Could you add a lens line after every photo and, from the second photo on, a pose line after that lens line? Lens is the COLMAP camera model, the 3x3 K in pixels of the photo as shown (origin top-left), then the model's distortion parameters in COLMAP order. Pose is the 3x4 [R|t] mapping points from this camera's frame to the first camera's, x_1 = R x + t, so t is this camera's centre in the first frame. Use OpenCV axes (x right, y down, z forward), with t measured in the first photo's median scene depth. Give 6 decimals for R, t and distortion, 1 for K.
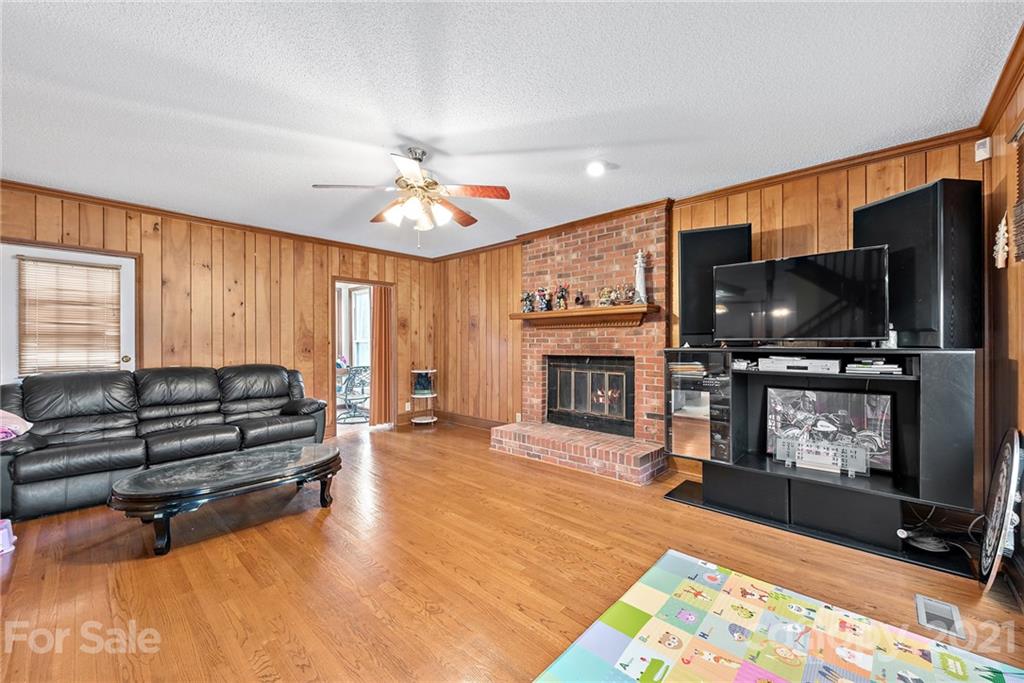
lens RADIAL K [[401.5, 0, 512.1], [0, 401.5, 341.8], [0, 0, 1]] dist [-0.001815, -0.000194]
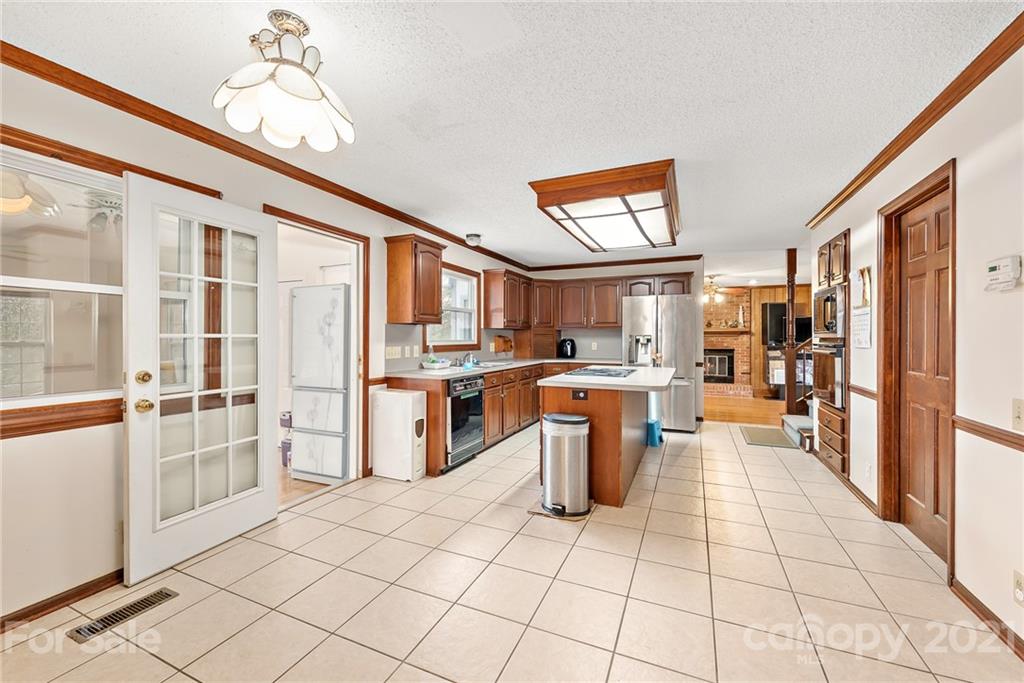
lens RADIAL K [[401.5, 0, 512.8], [0, 401.5, 339.8], [0, 0, 1]] dist [-0.001815, -0.000194]
pose [[0.946484, 0.000883, 0.322749, -1.776941], [-0.001377, 0.999998, 0.001302, -0.020662], [-0.322747, -0.001677, 0.946484, -0.859848]]
